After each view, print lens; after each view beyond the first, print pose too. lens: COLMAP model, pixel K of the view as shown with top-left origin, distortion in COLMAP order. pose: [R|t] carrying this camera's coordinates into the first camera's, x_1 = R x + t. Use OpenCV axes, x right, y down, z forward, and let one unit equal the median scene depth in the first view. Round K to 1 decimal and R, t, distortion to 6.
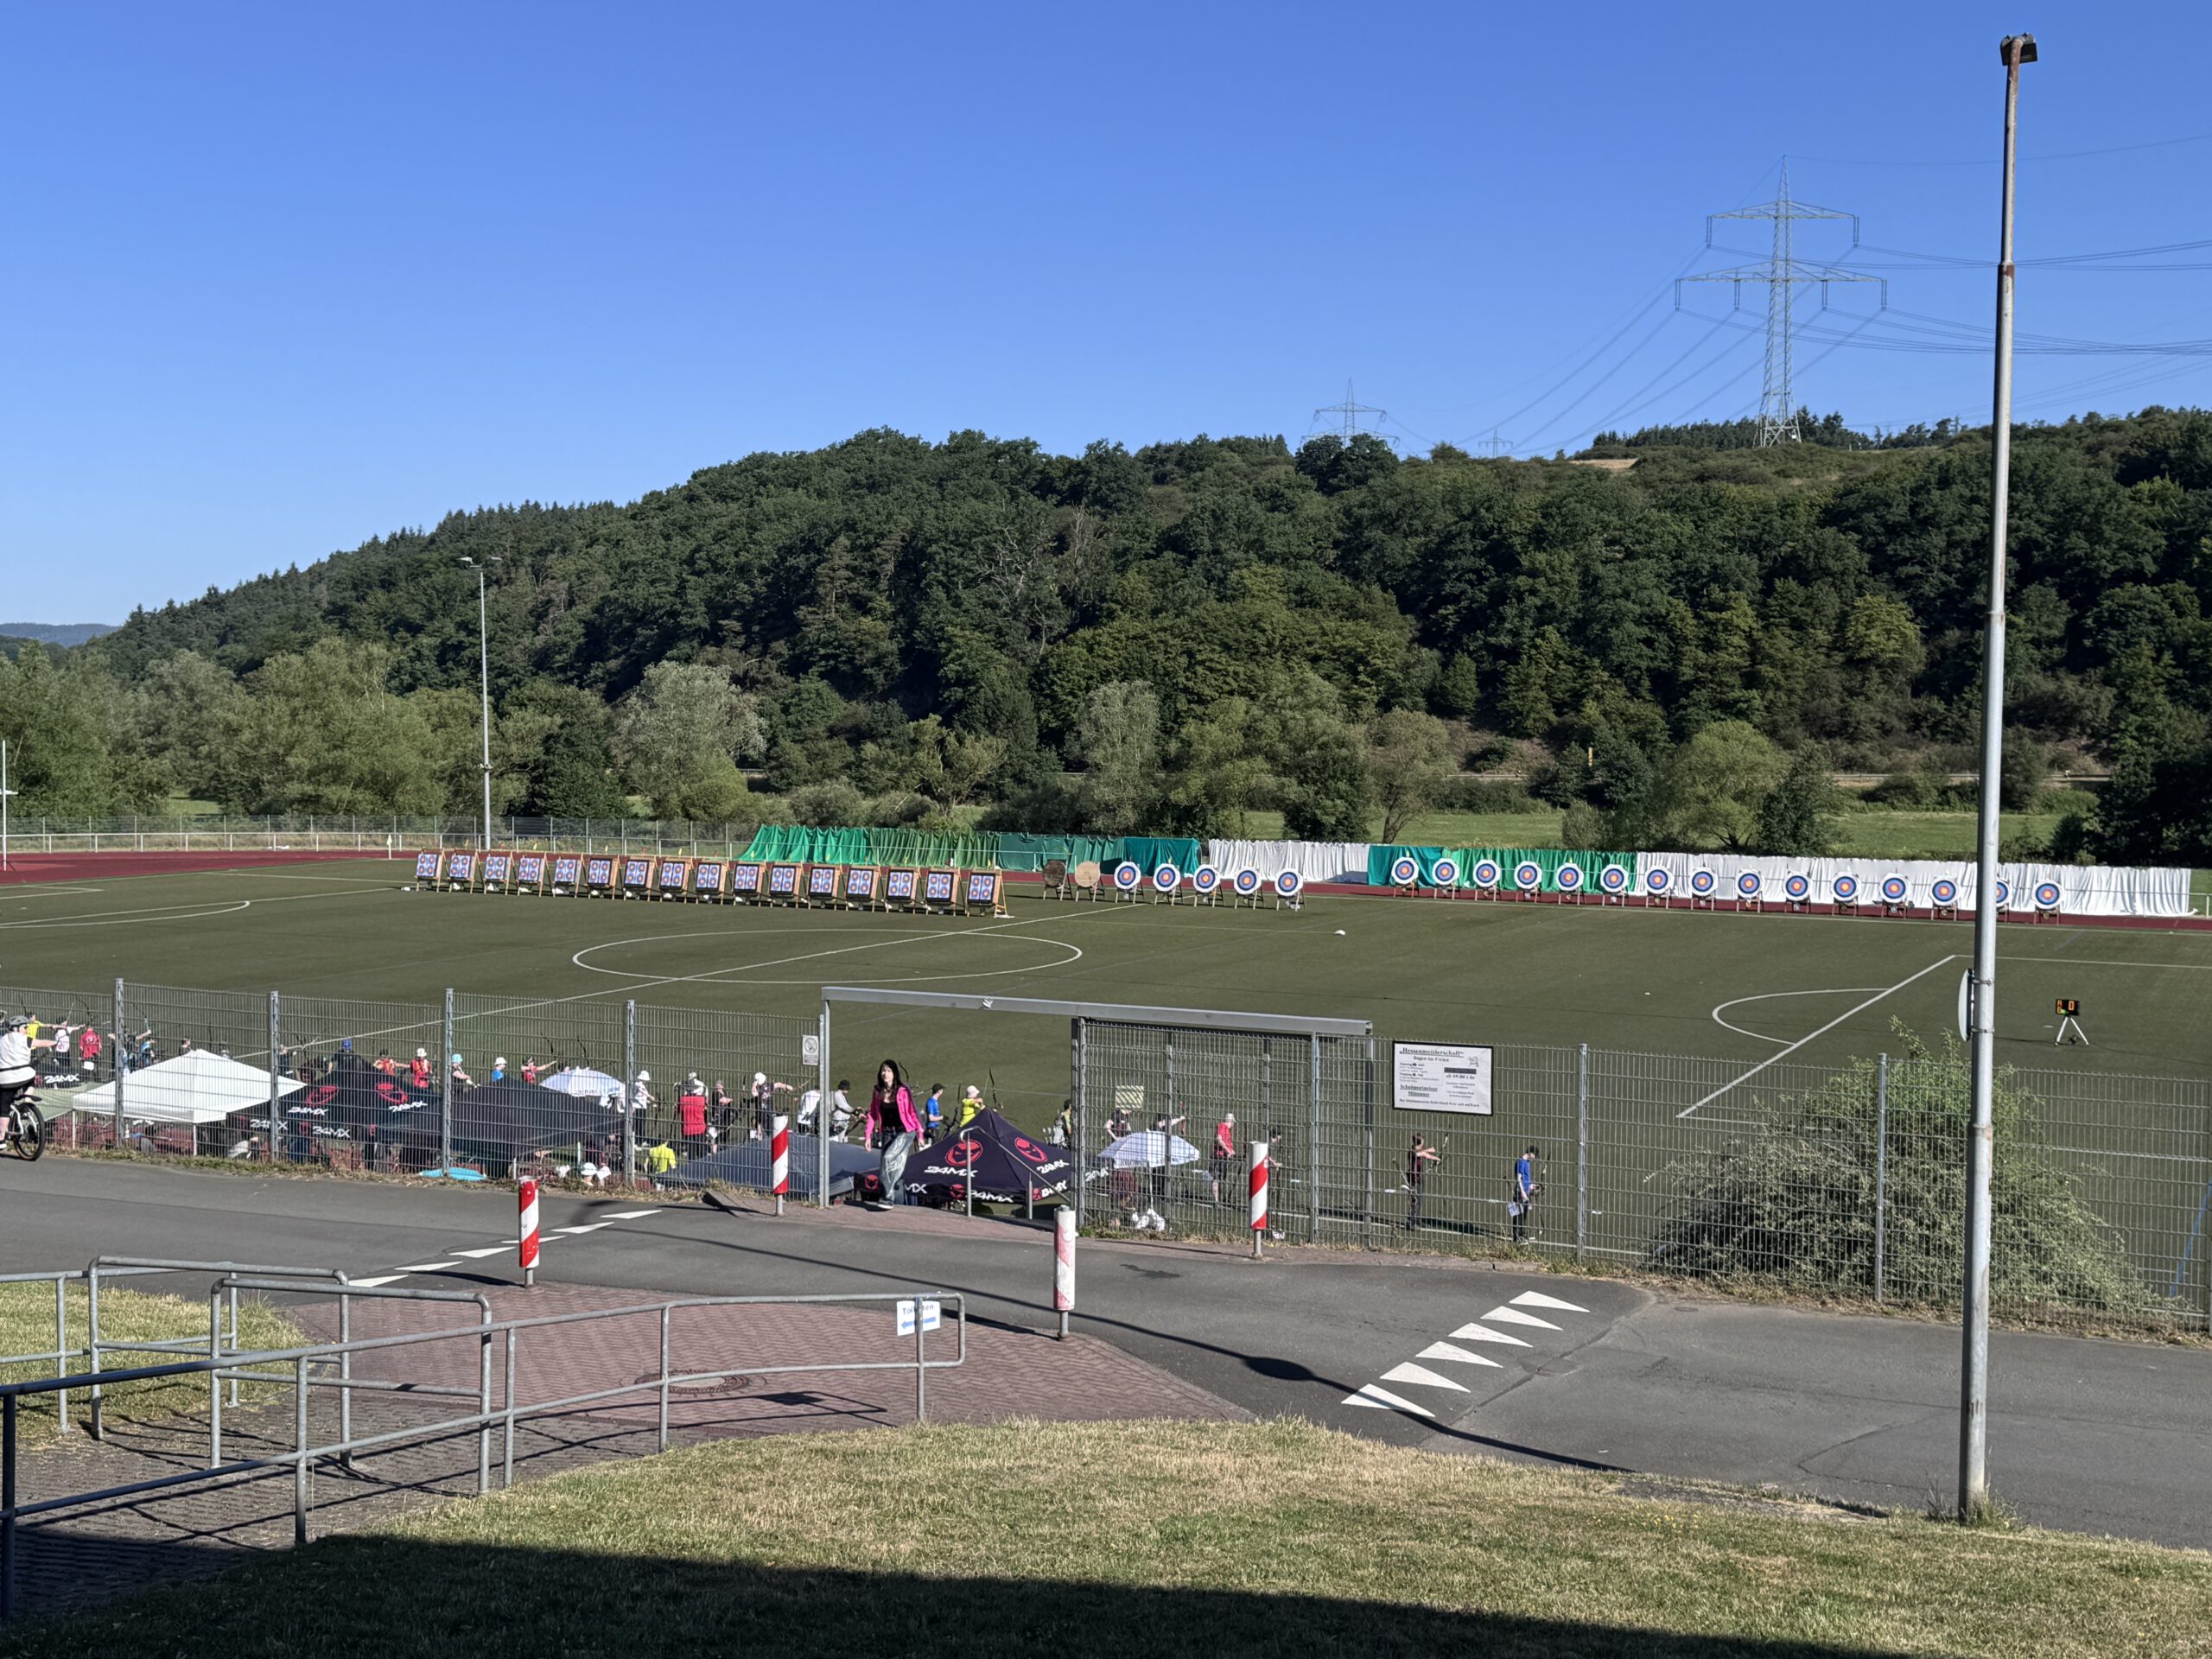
lens RADIAL K [[2475.8, 0, 1107.9], [0, 2475.8, 821.1], [0, 0, 1]] dist [0.096741, 0.000000]
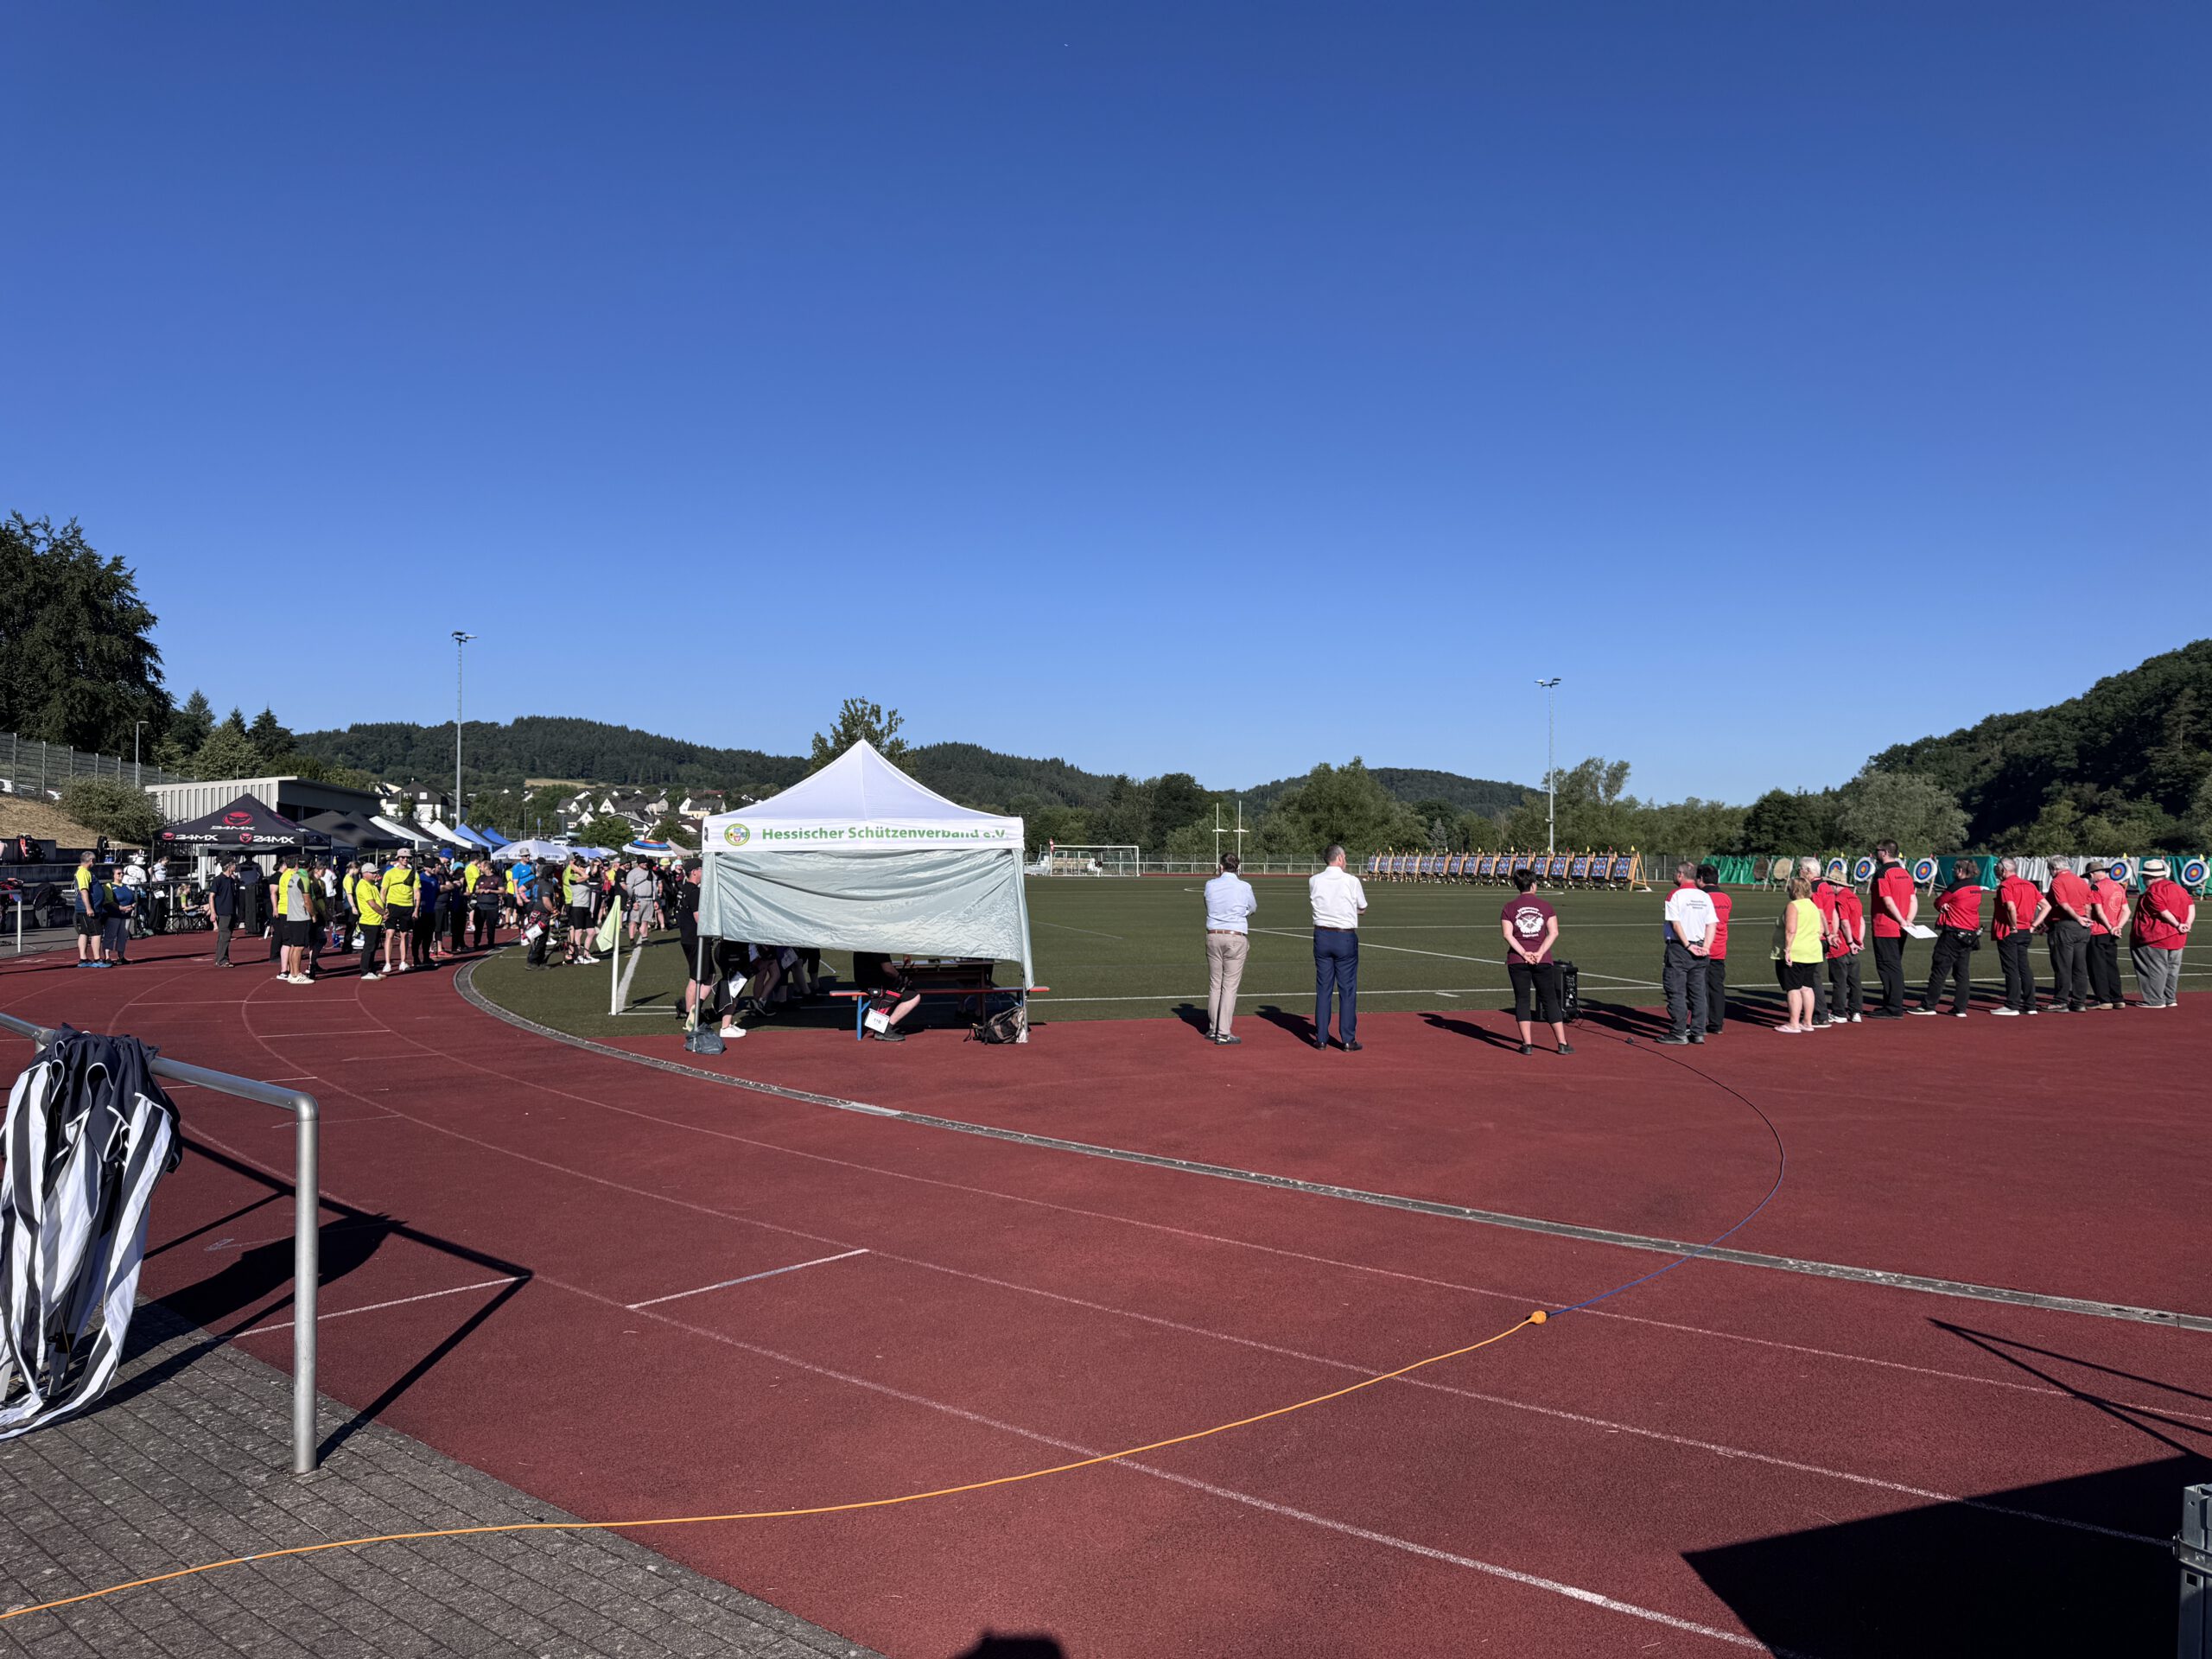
lens RADIAL K [[1544.8, 0, 1103.8], [0, 1544.8, 838.8], [0, 0, 1]] dist [0.071325, -0.088778]
pose [[0.673440, -0.009775, -0.739177, 0.120743], [-0.038134, 0.998122, -0.047941, 0.020817], [0.738258, 0.060473, 0.671802, 0.093694]]
